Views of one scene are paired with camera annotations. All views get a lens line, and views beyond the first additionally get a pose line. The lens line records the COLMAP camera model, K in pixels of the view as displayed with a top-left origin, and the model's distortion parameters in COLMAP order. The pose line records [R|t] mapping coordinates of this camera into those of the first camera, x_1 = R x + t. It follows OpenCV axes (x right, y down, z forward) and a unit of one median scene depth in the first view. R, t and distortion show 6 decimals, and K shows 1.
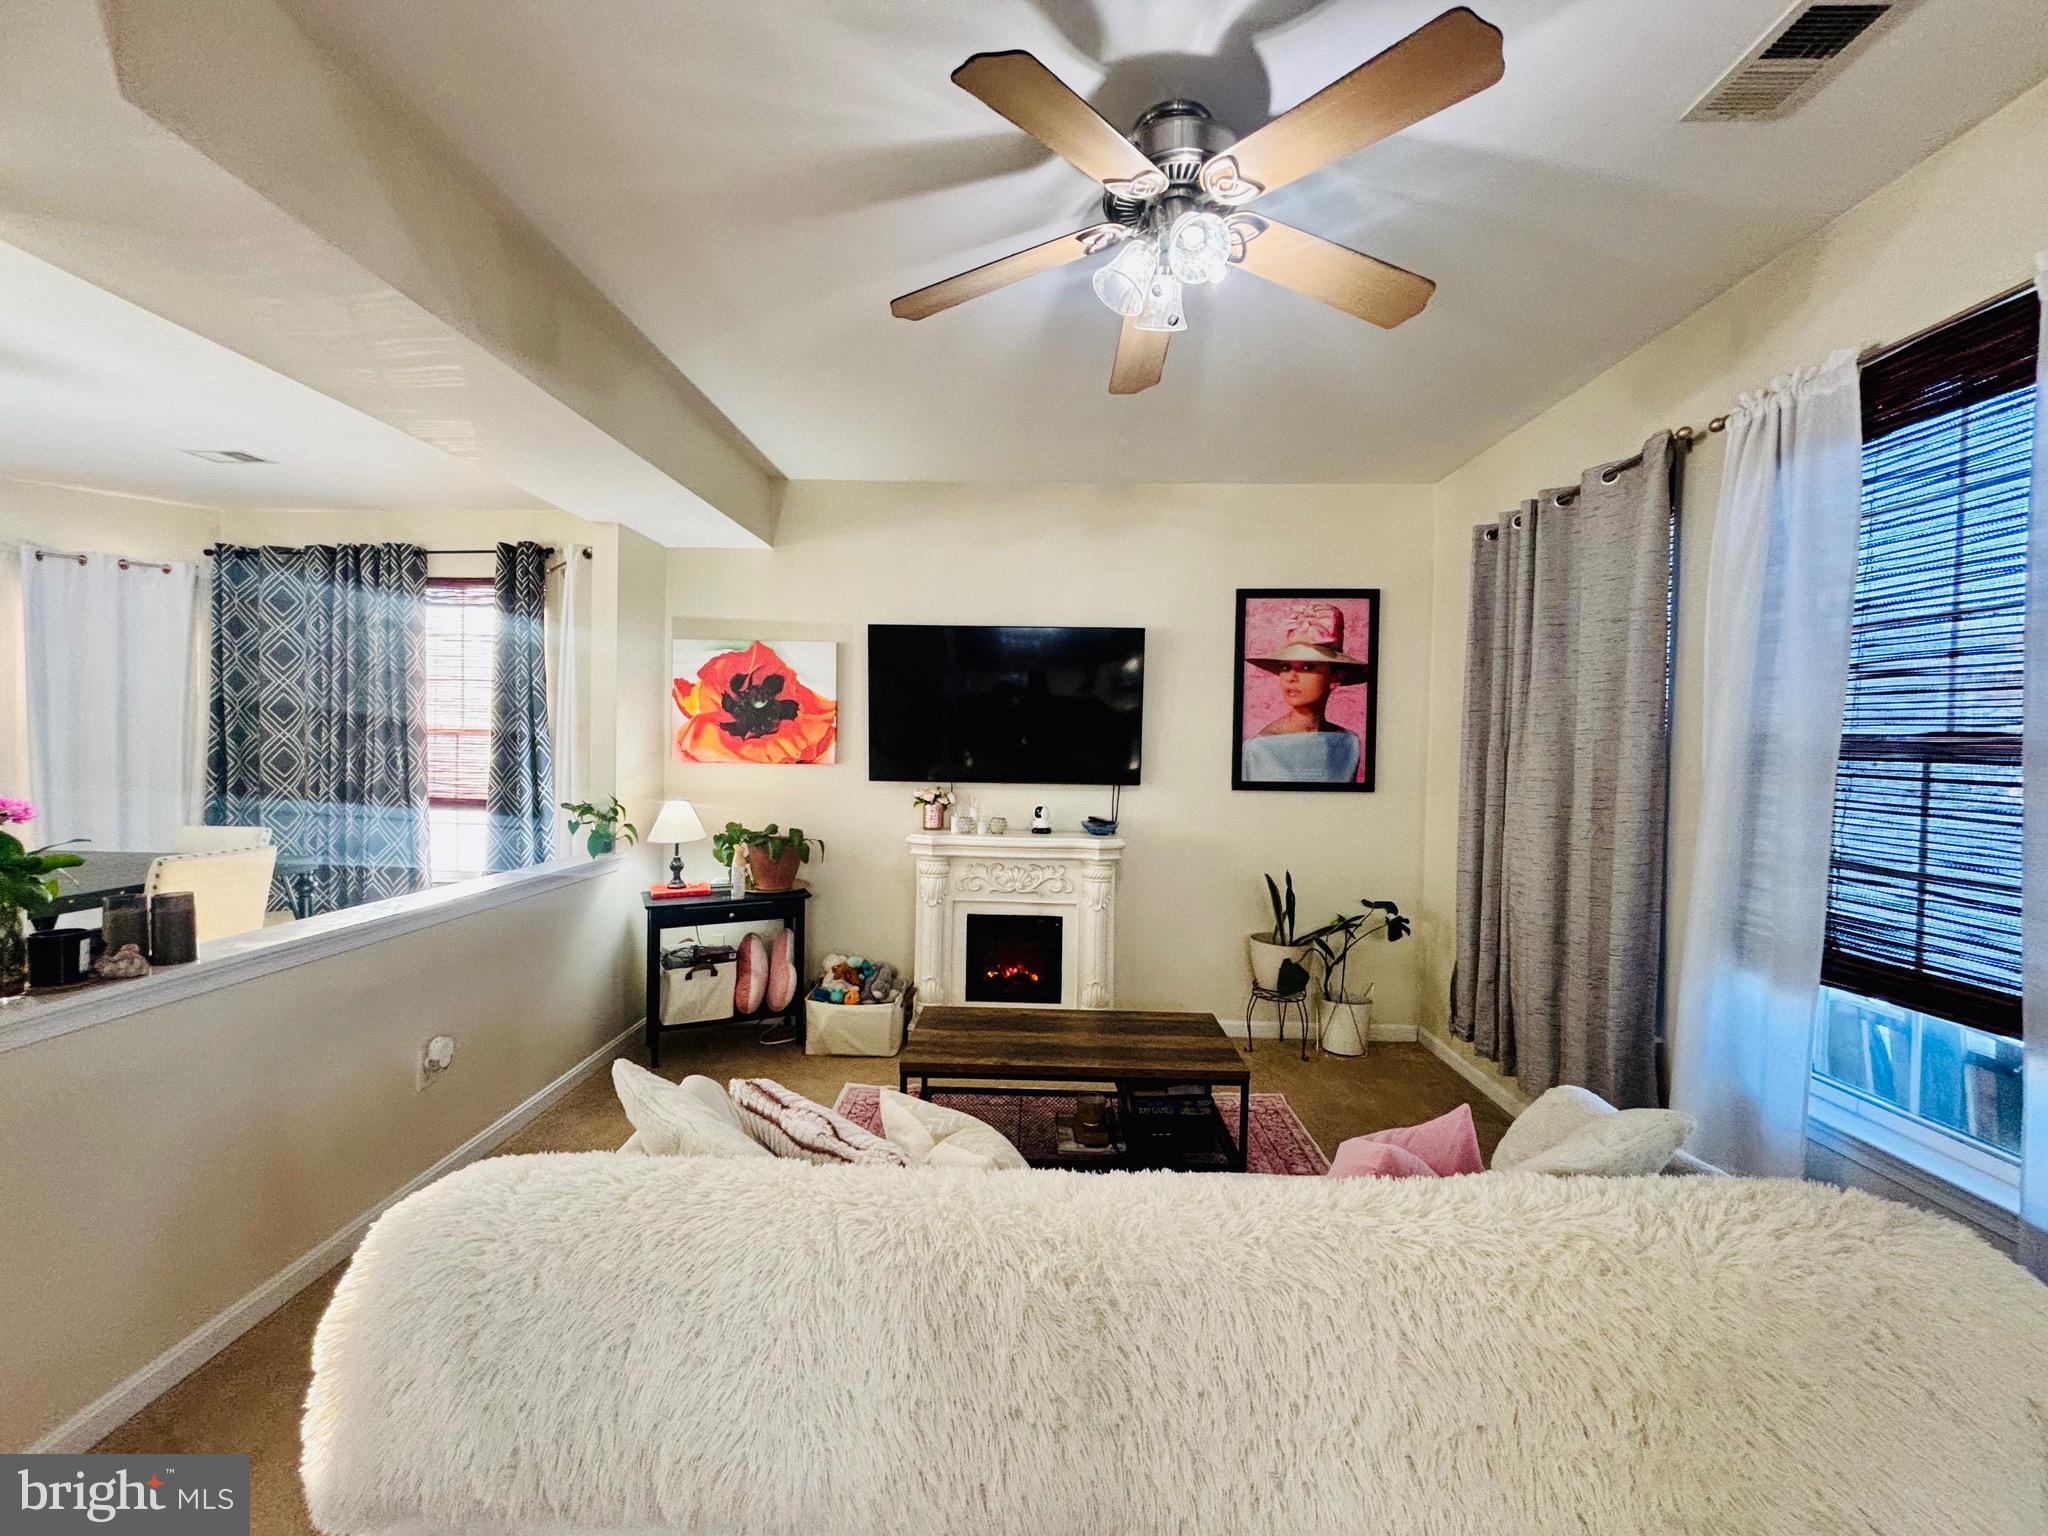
lens RADIAL K [[831.7, 0, 1015.7], [0, 831.7, 768.6], [0, 0, 1]] dist [-0.001739, 0.001307]
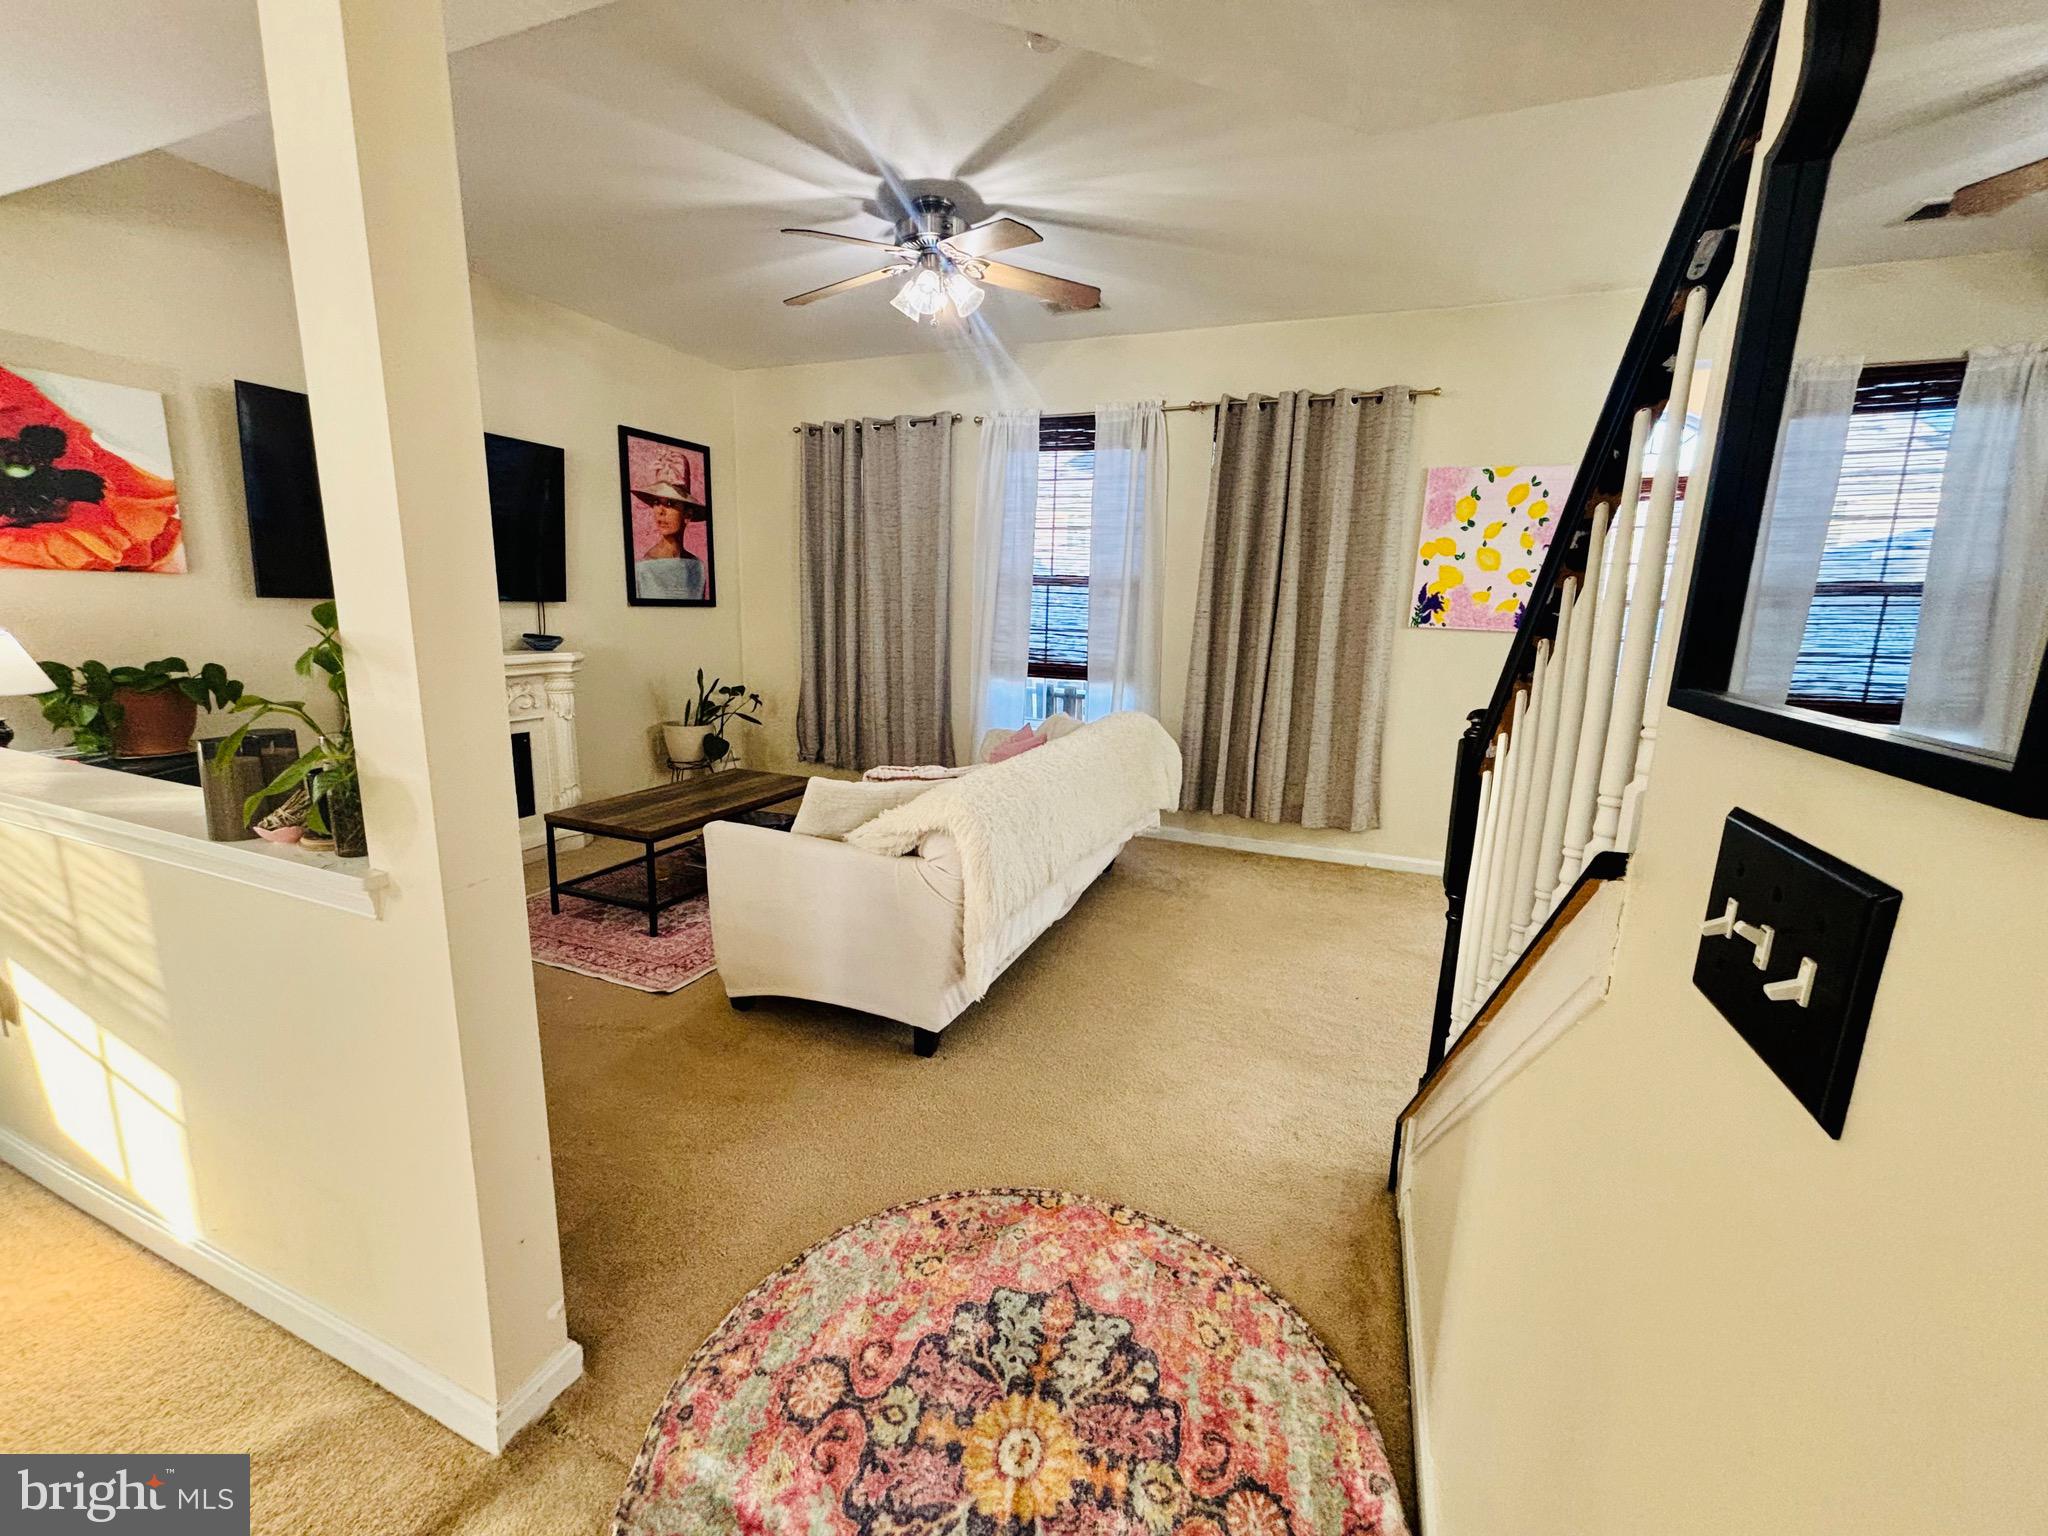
lens RADIAL K [[831.7, 0, 1038.8], [0, 831.7, 761.7], [0, 0, 1]] dist [-0.001739, 0.001307]
pose [[0.328637, -0.181519, 0.926849, -0.674163], [-0.000597, 0.981317, 0.192398, 0.015252], [-0.944456, -0.063782, 0.322389, 0.068573]]
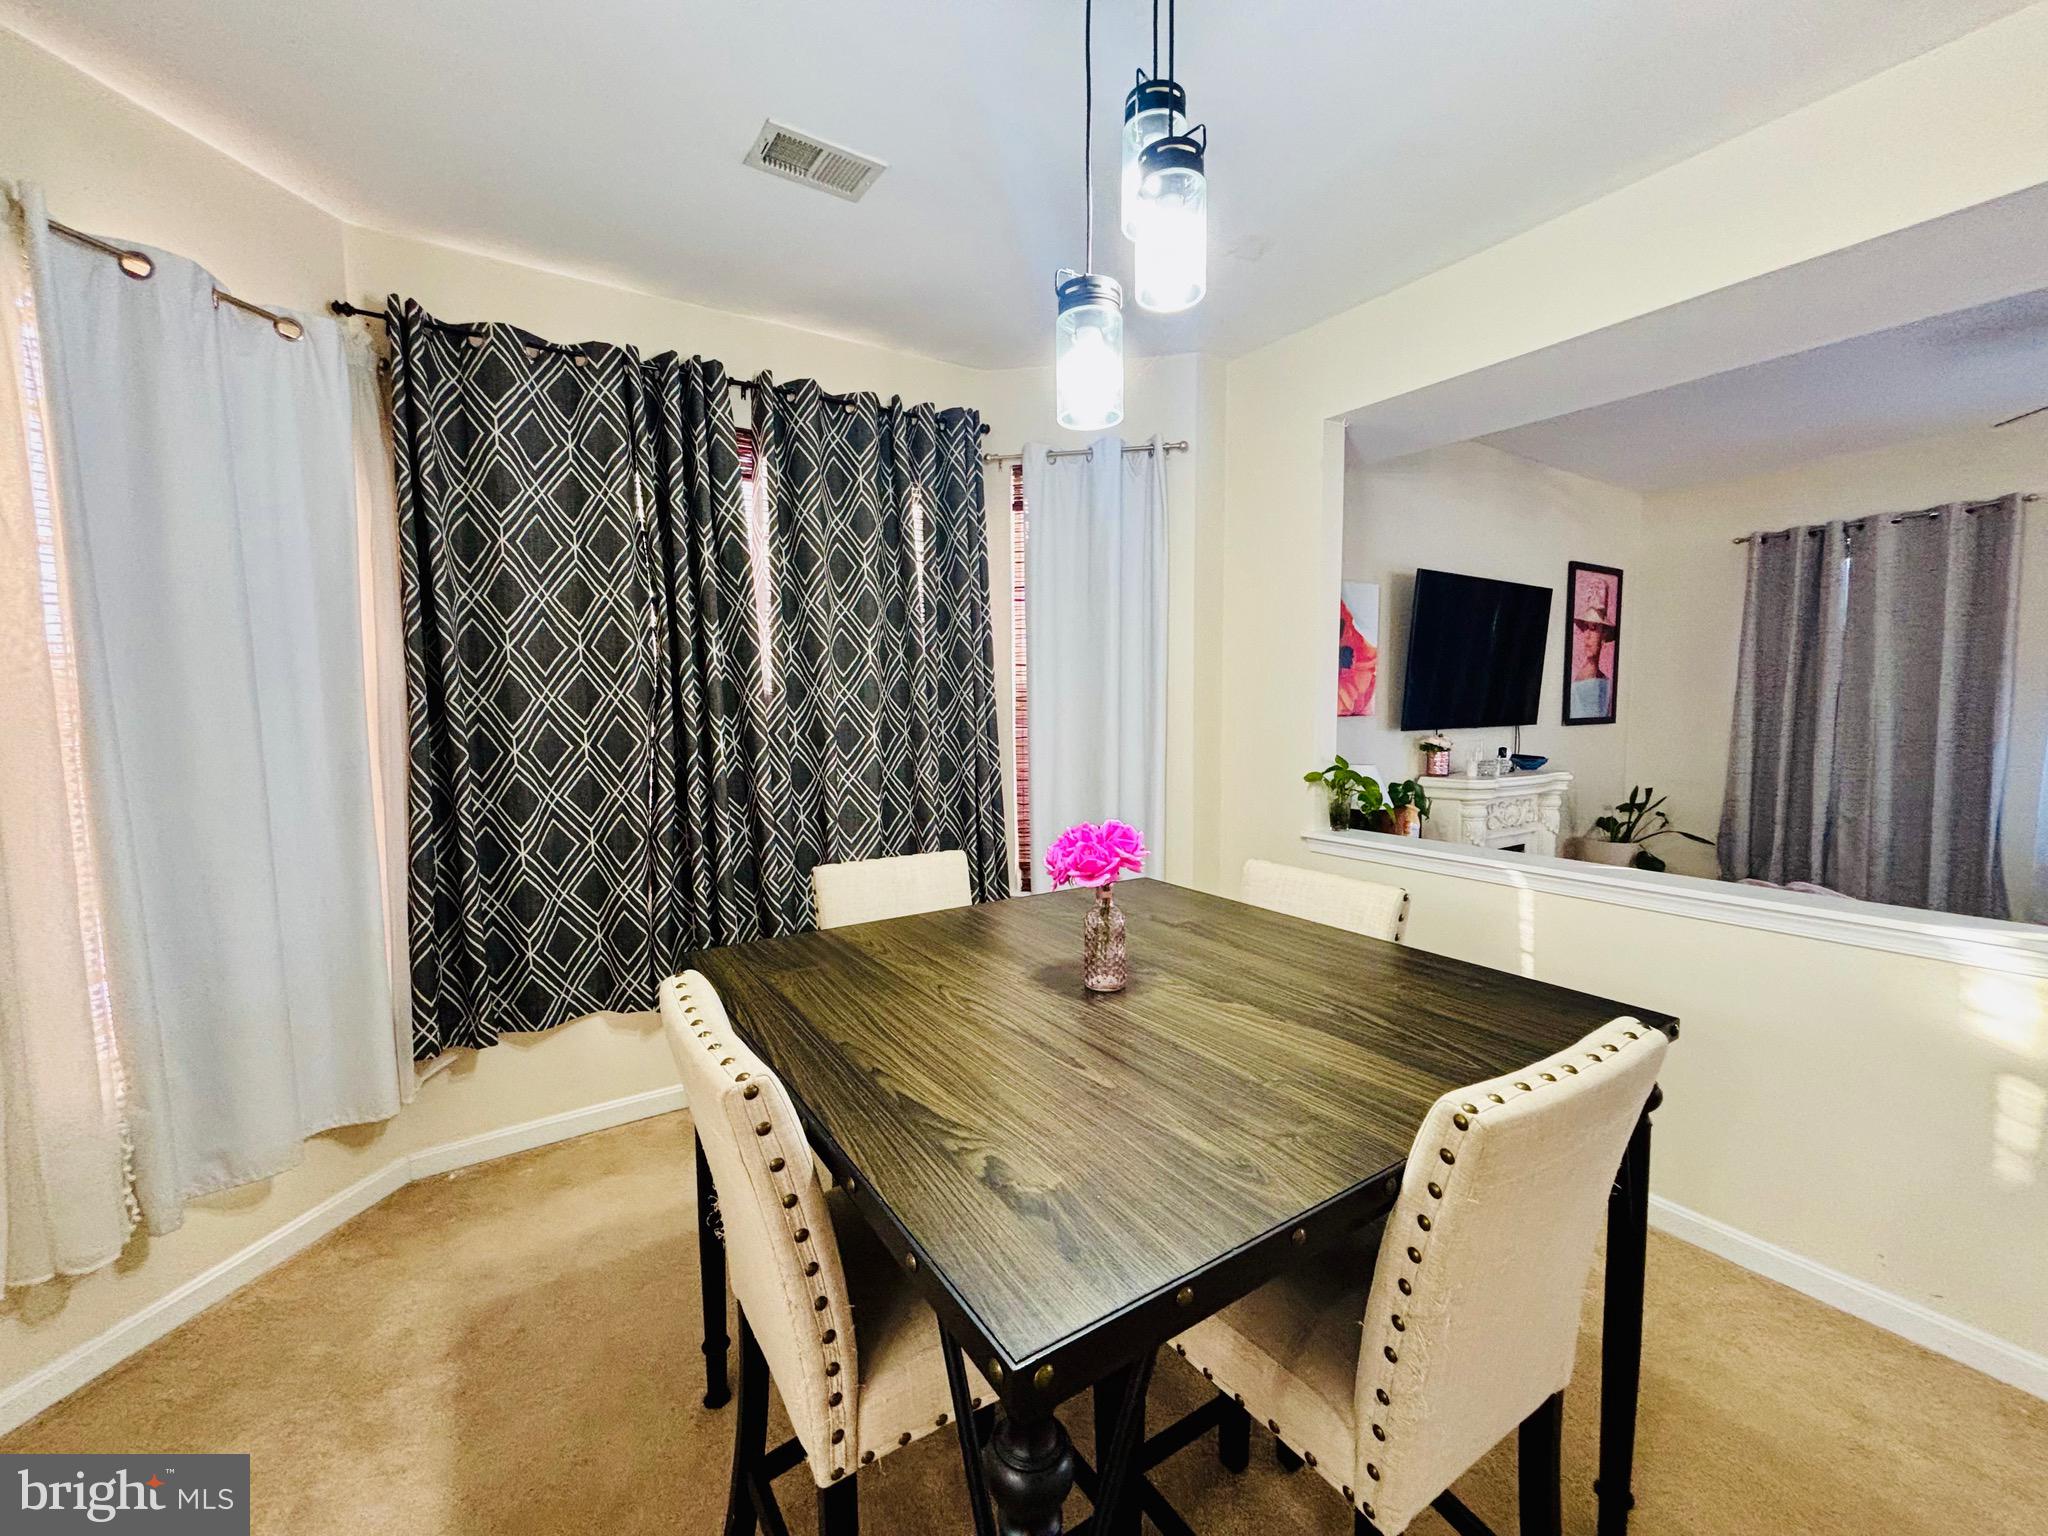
lens RADIAL K [[831.7, 0, 1034.6], [0, 831.7, 771.1], [0, 0, 1]] dist [-0.001739, 0.001307]
pose [[0.815521, -0.069320, 0.574561, -1.094284], [0.039534, 0.997154, 0.064192, -0.018054], [-0.577376, -0.029635, 0.815941, 0.449268]]
